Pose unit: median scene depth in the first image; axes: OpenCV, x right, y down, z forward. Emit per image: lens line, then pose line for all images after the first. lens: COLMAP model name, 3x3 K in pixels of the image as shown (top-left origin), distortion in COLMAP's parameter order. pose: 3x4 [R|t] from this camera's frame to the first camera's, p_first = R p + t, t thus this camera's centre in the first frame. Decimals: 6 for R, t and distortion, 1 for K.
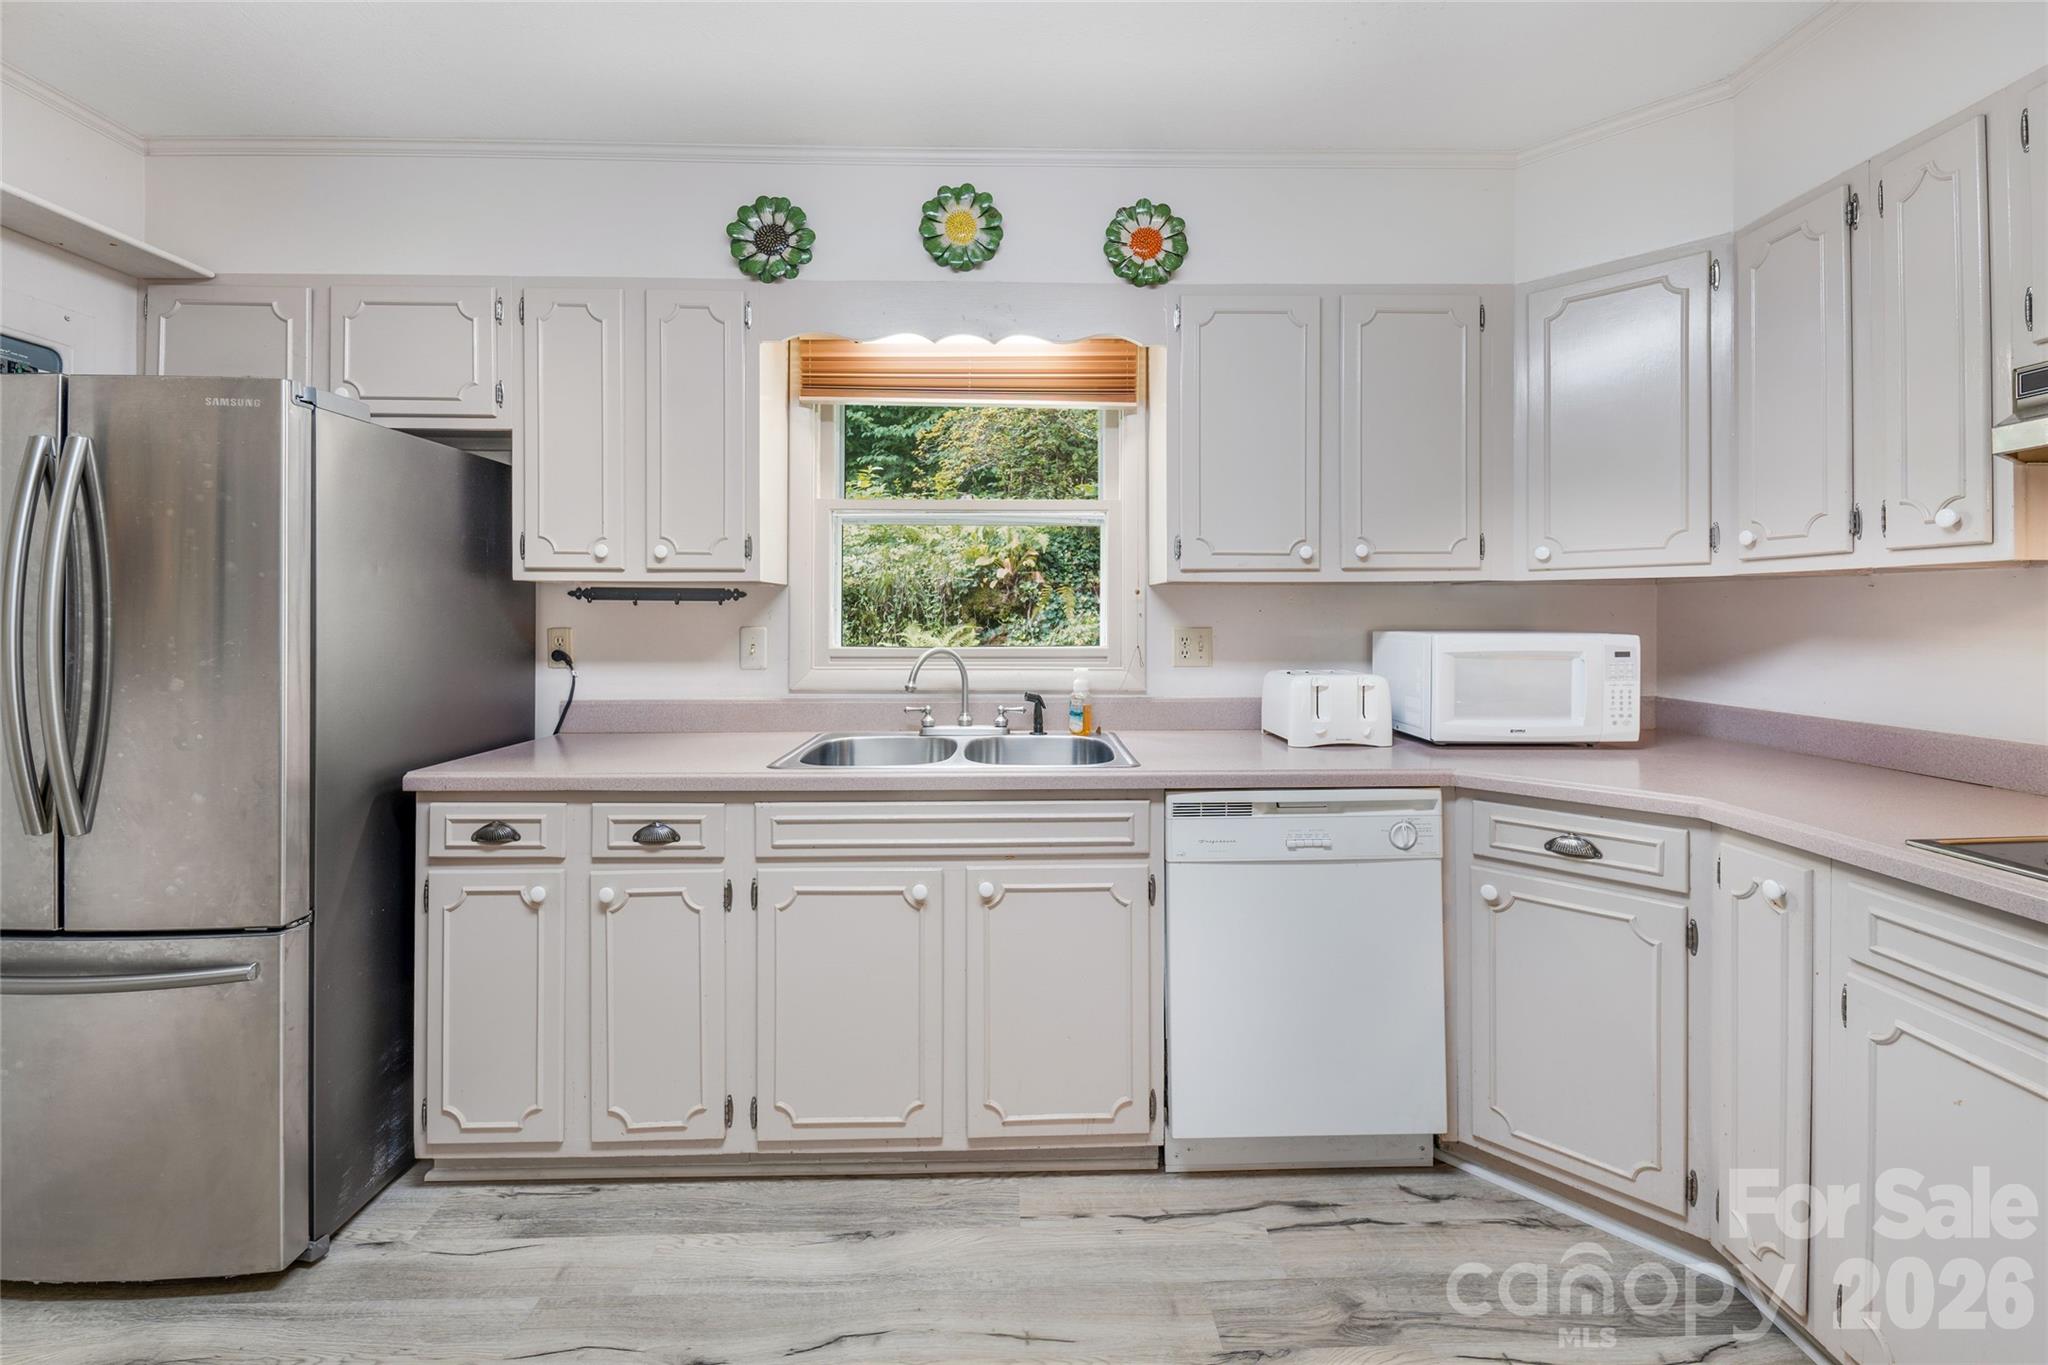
lens RADIAL K [[866.2, 0, 950.7], [0, 866.2, 609.8], [0, 0, 1]] dist [-0.000488, -0.001847]
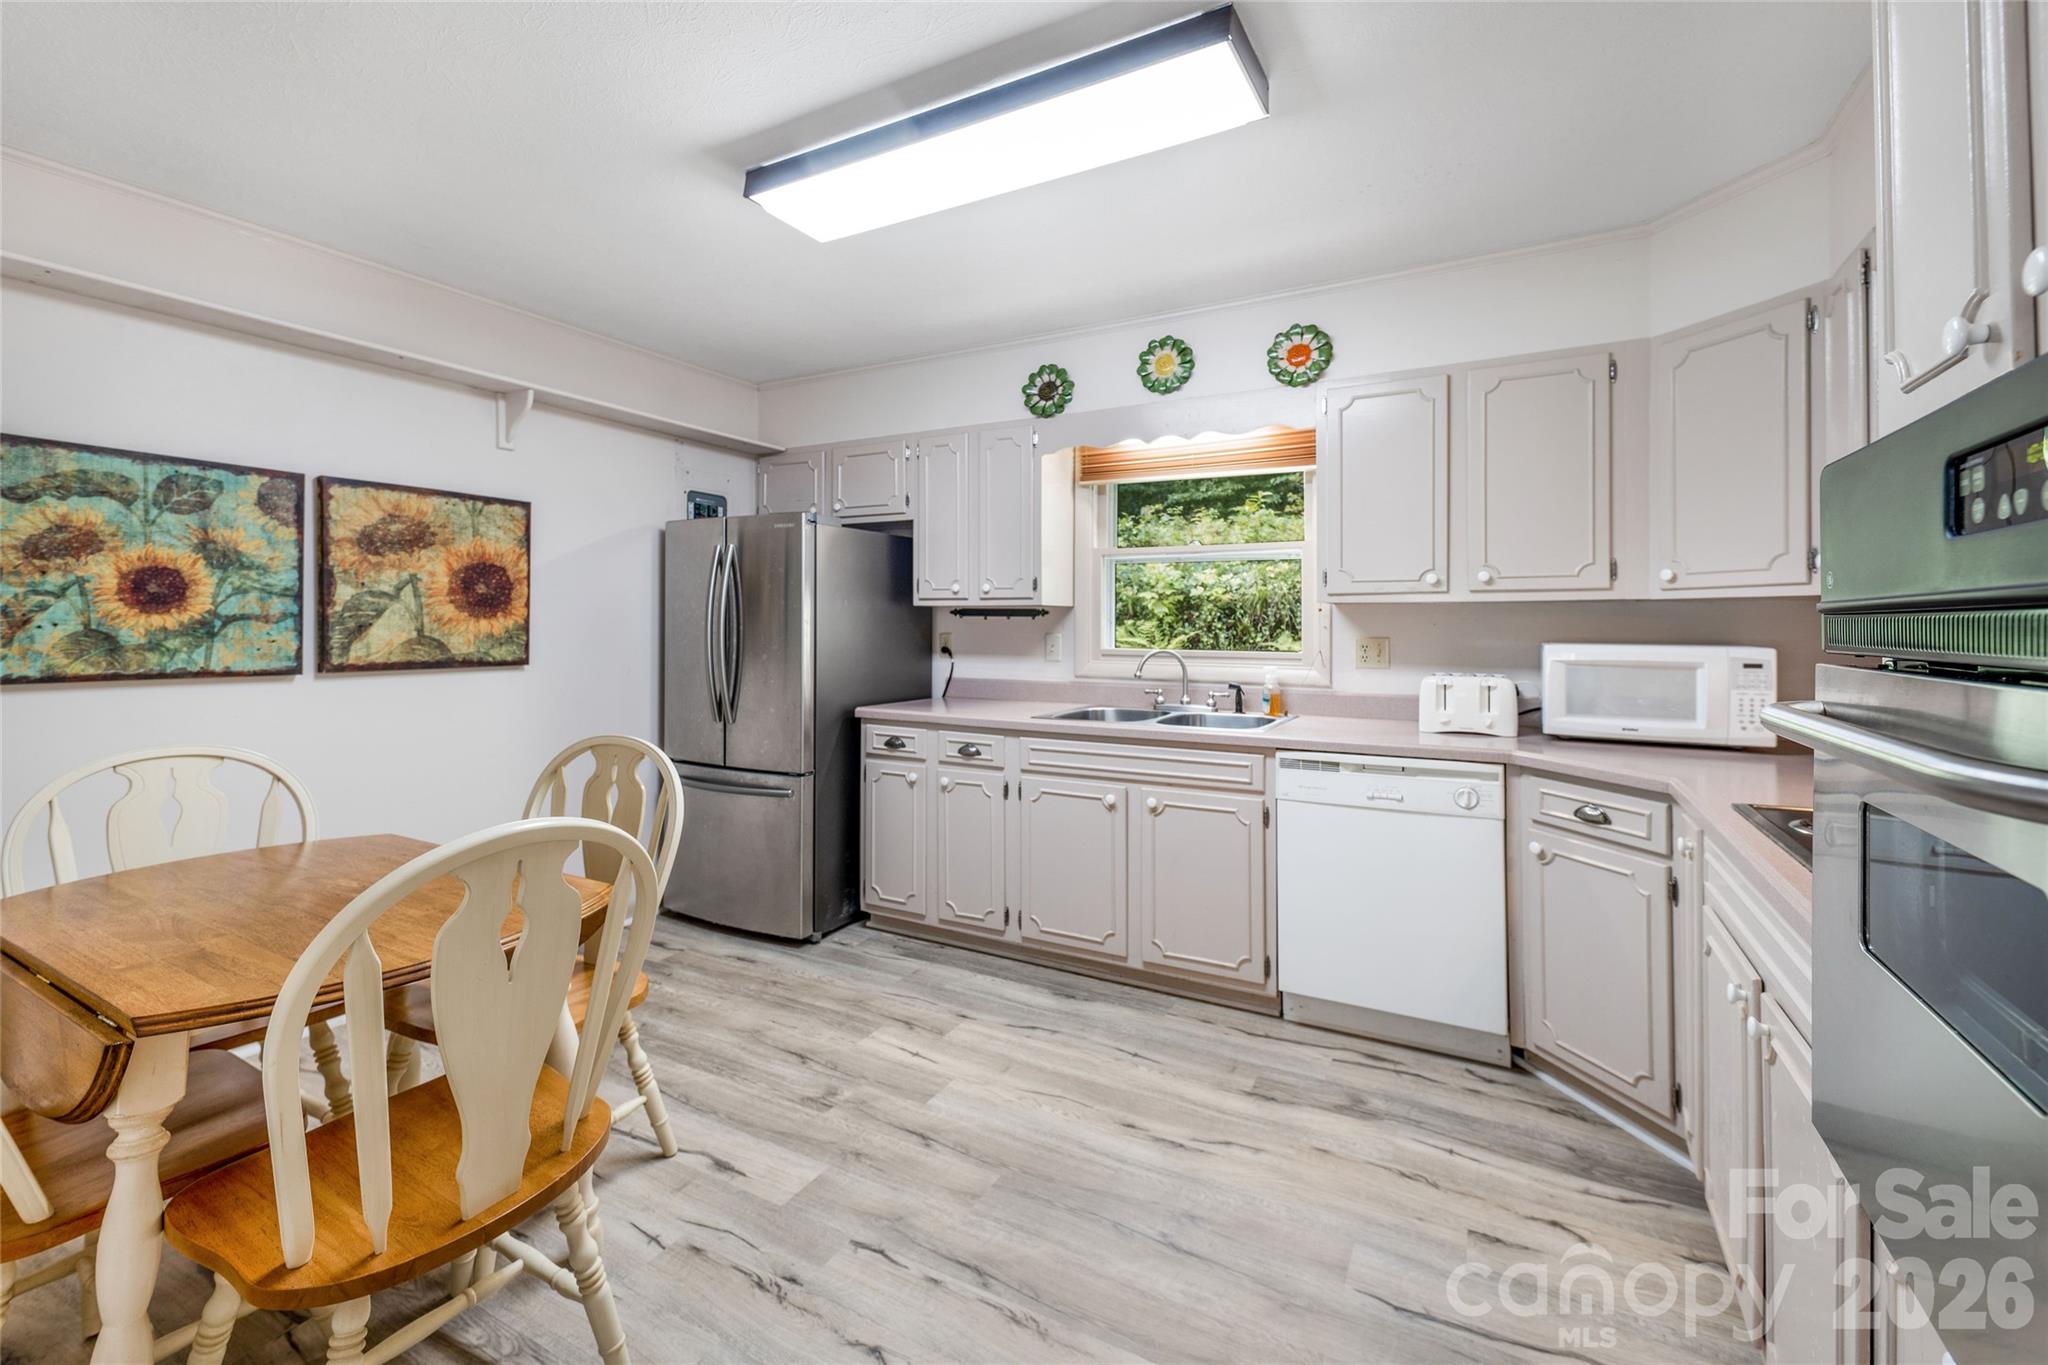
lens RADIAL K [[830.6, 0, 962.1], [0, 830.6, 616.7], [0, 0, 1]] dist [0.006782, -0.003439]
pose [[0.861101, -0.001269, -0.508433, 0.502487], [-0.000398, 0.999995, -0.003171, -0.007648], [0.508435, 0.002933, 0.861096, -0.461639]]
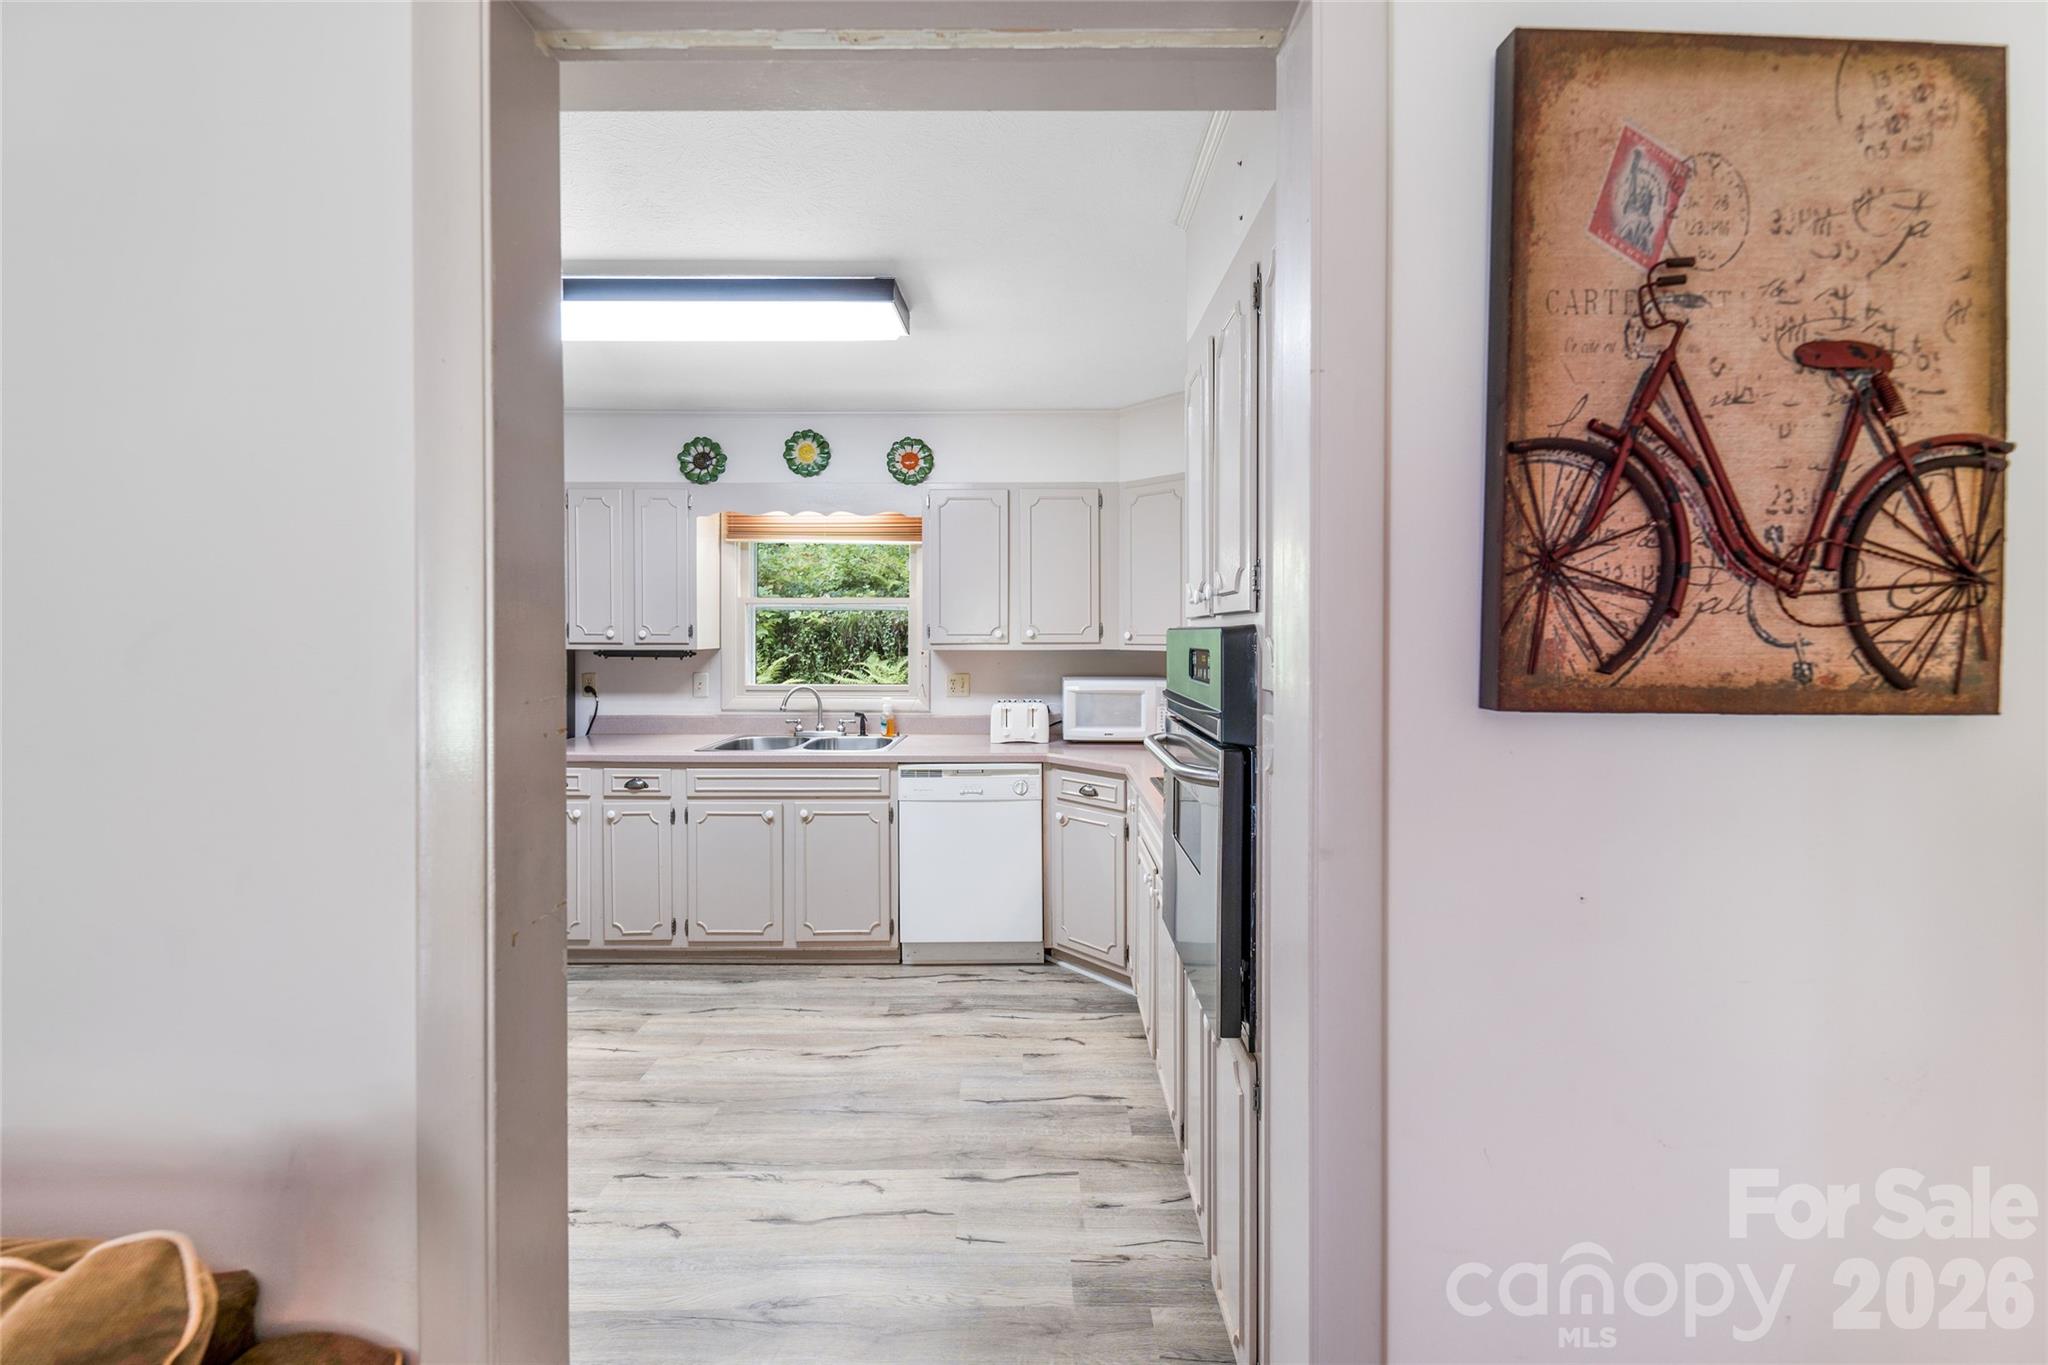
lens RADIAL K [[888.7, 0, 969.5], [0, 888.7, 633.2], [0, 0, 1]] dist [-0.011287, -0.001098]
pose [[0.999602, 0.000741, -0.028206, 0.462537], [-0.000404, 0.999928, 0.011974, -0.104525], [0.028213, -0.011958, 0.999530, -0.963455]]
